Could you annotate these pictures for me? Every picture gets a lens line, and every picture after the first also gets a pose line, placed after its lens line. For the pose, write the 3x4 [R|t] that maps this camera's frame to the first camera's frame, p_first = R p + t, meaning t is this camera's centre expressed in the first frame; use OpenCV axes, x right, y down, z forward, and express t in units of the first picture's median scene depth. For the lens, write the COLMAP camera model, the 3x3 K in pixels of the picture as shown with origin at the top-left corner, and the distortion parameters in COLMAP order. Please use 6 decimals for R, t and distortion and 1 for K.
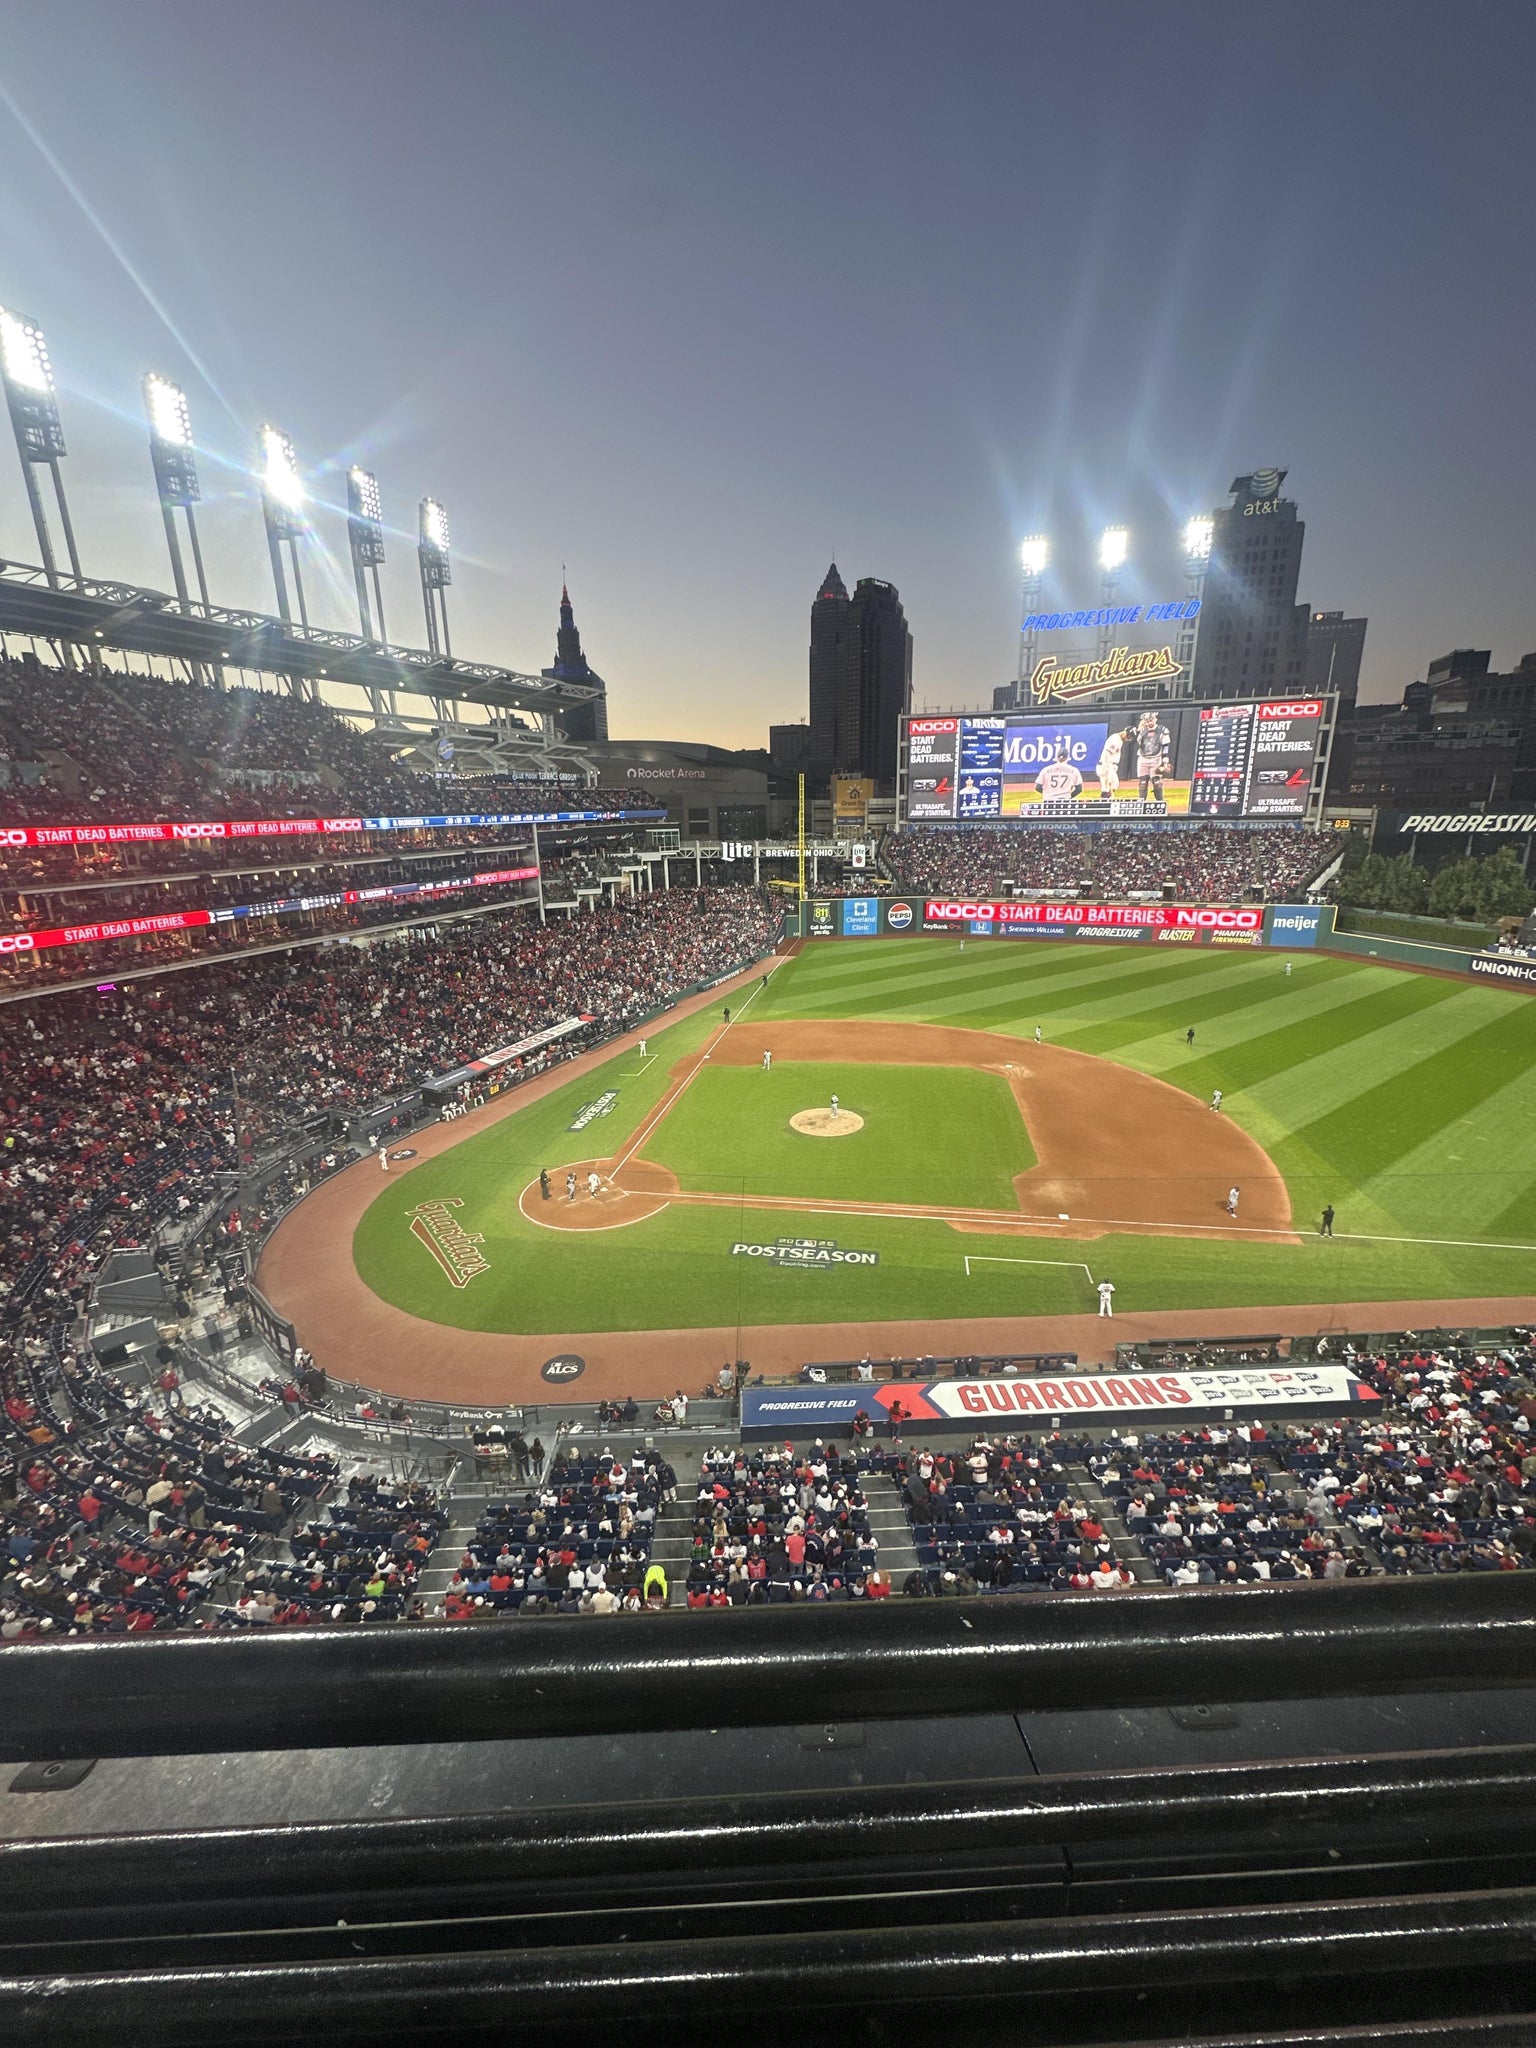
lens RADIAL K [[812.7, 0, 767.3], [0, 812.7, 1027.8], [0, 0, 1]] dist [-0.006897, -0.000151]
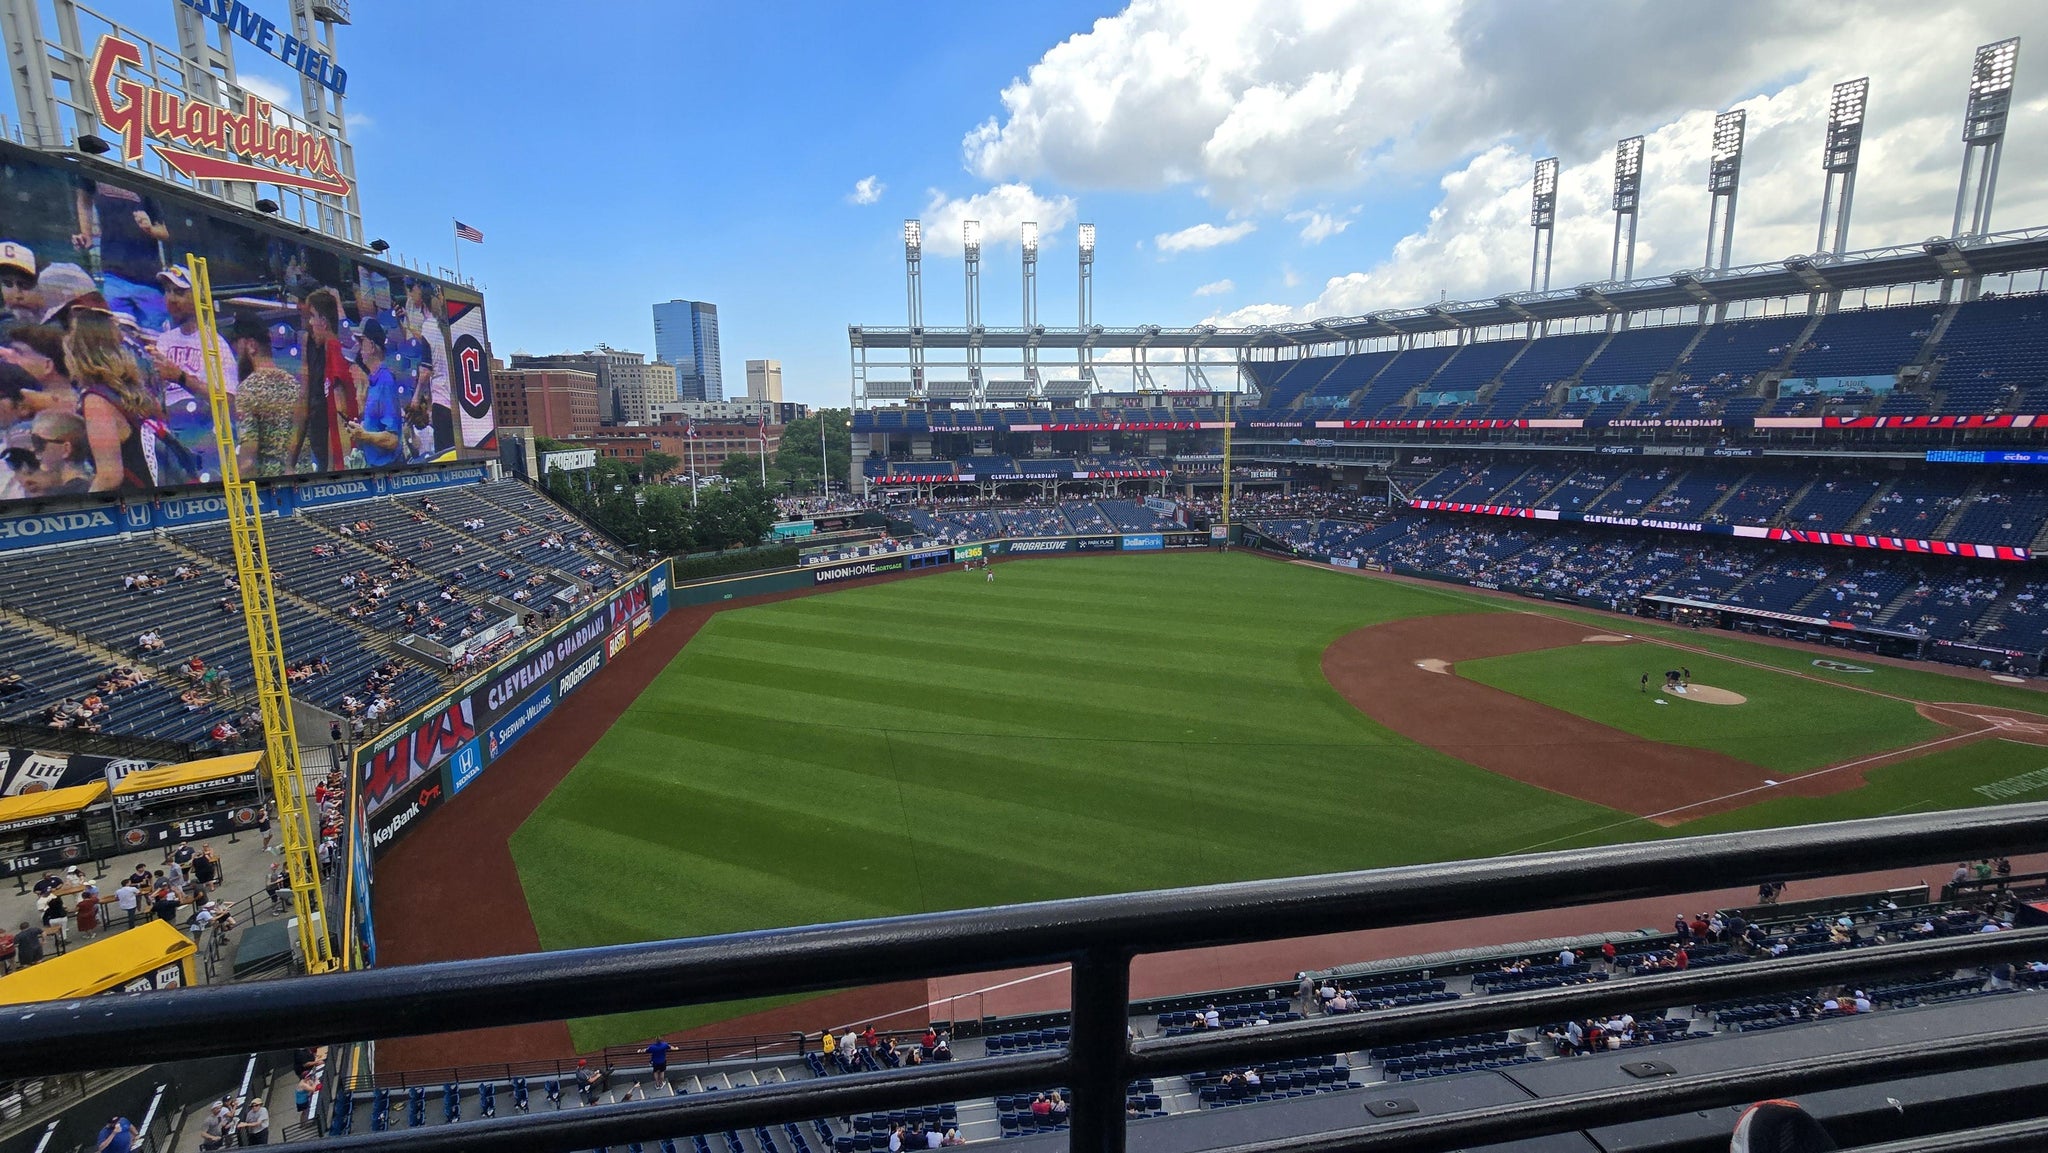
lens RADIAL K [[840.0, 0, 1023.4], [0, 840.0, 547.8], [0, 0, 1]] dist [0.008699, 0.000191]
pose [[-0.489919, -0.107378, 0.865130, -0.194637], [0.251463, 0.932797, 0.258179, -0.260296], [-0.834713, 0.344035, -0.429993, 0.952977]]
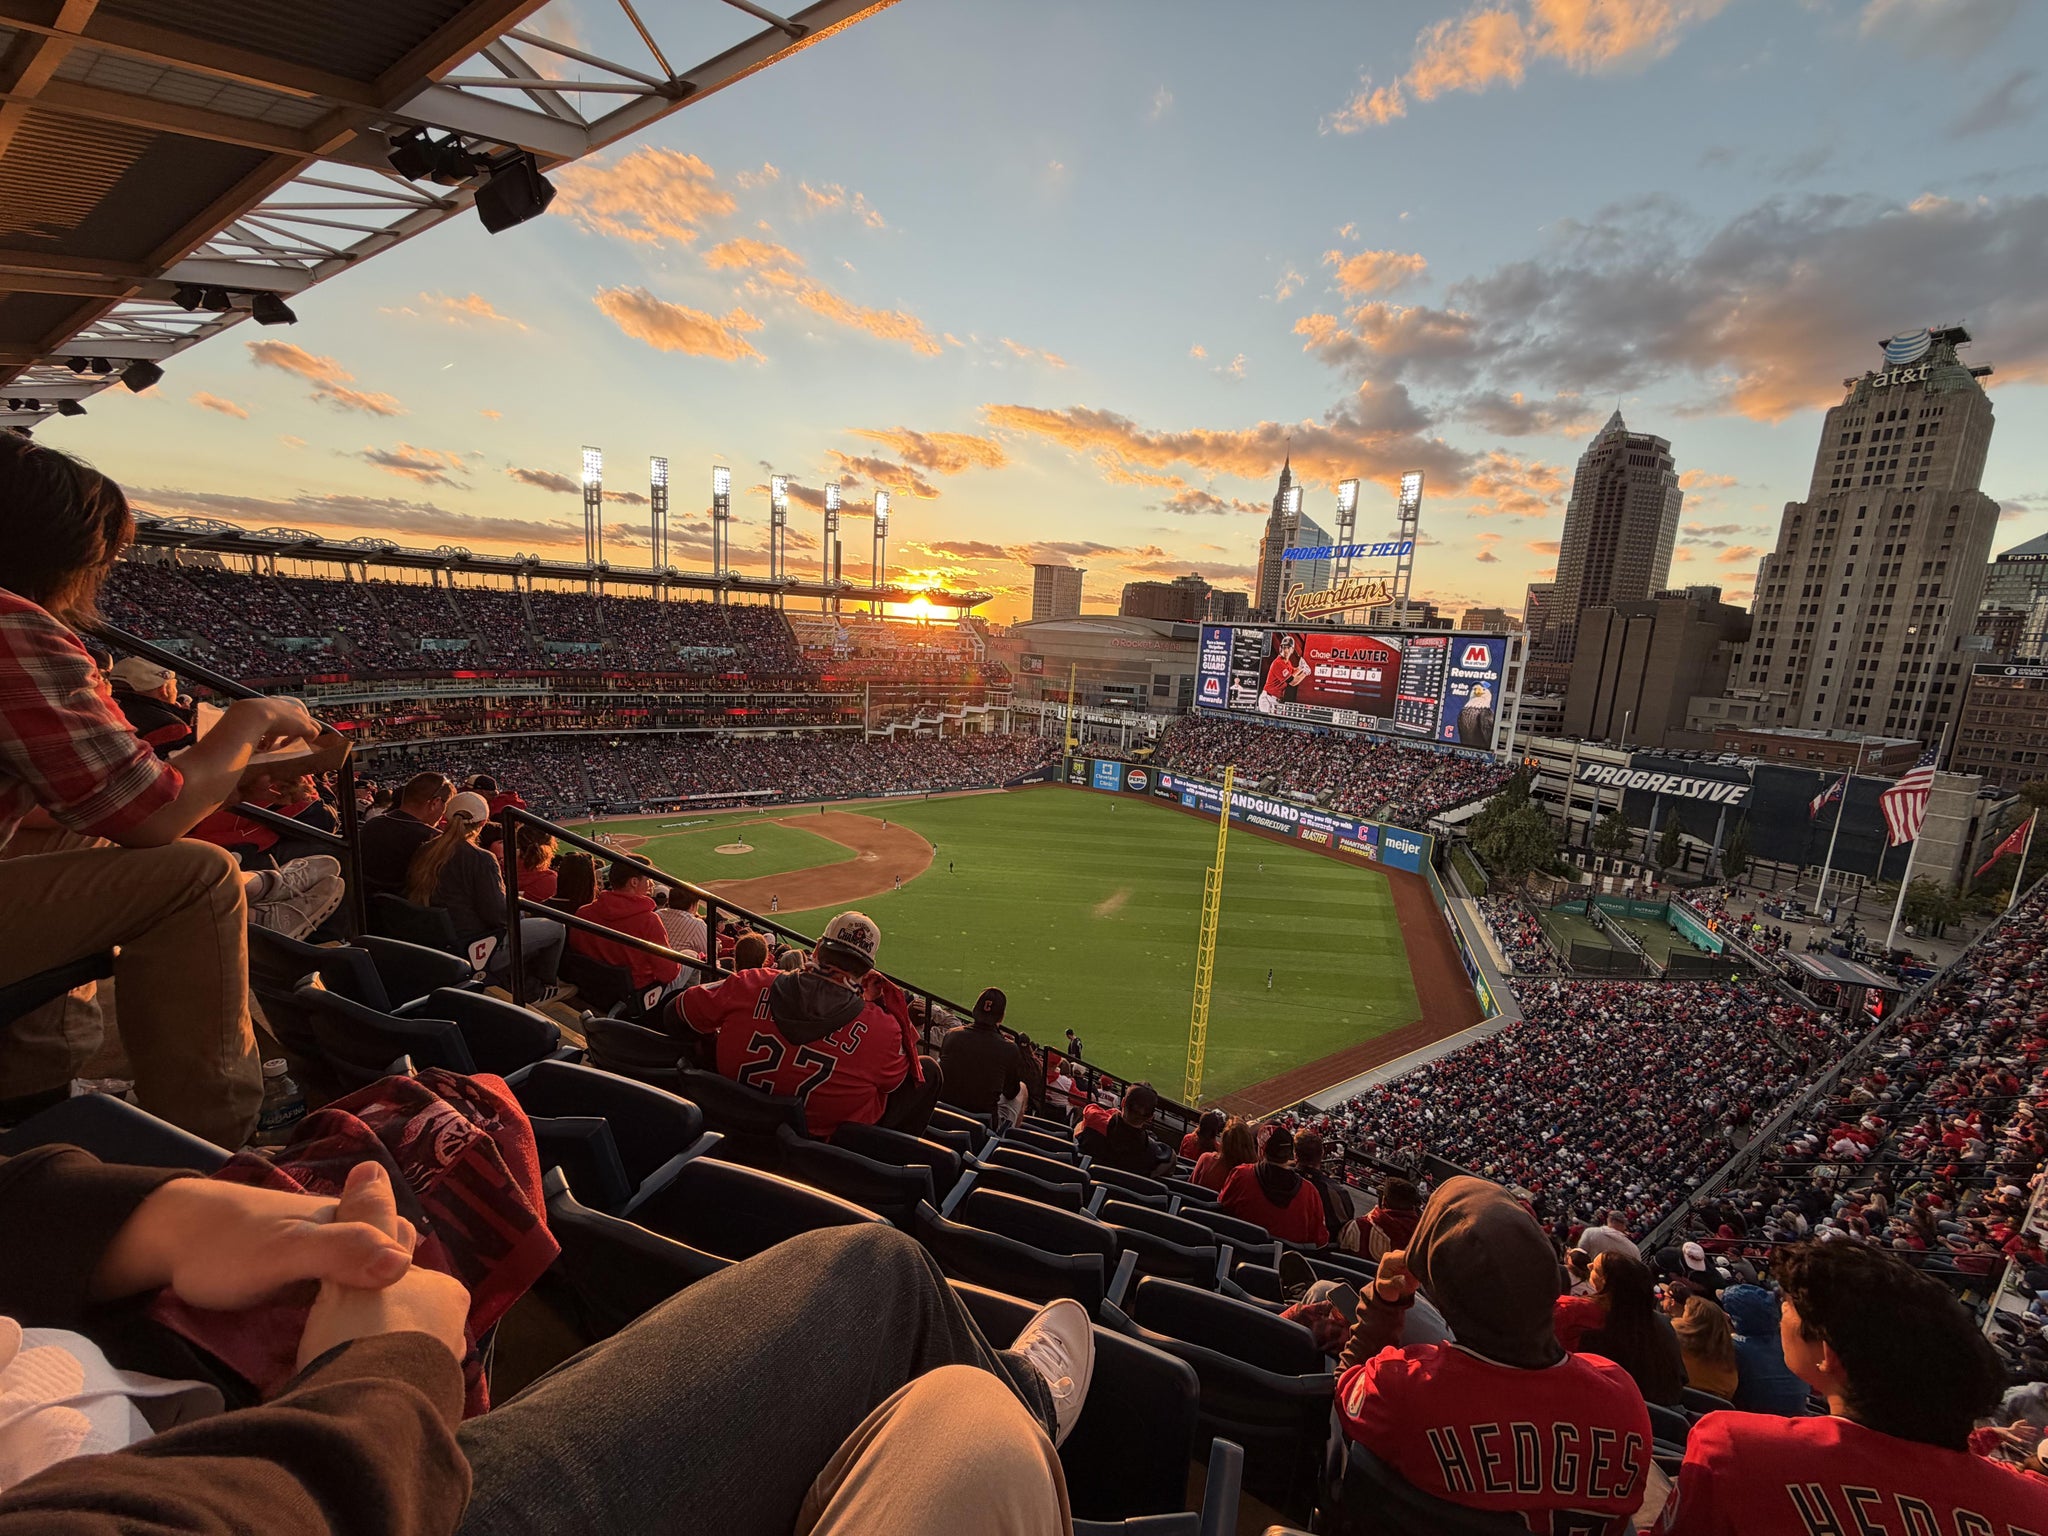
lens RADIAL K [[812.7, 0, 1016.5], [0, 812.7, 768.9], [0, 0, 1]] dist [-0.006897, -0.000151]
pose [[0.803639, 0.161681, -0.572733, 0.763981], [-0.224294, 0.973707, -0.039846, -0.066797], [0.551232, 0.160482, 0.818773, -0.128567]]
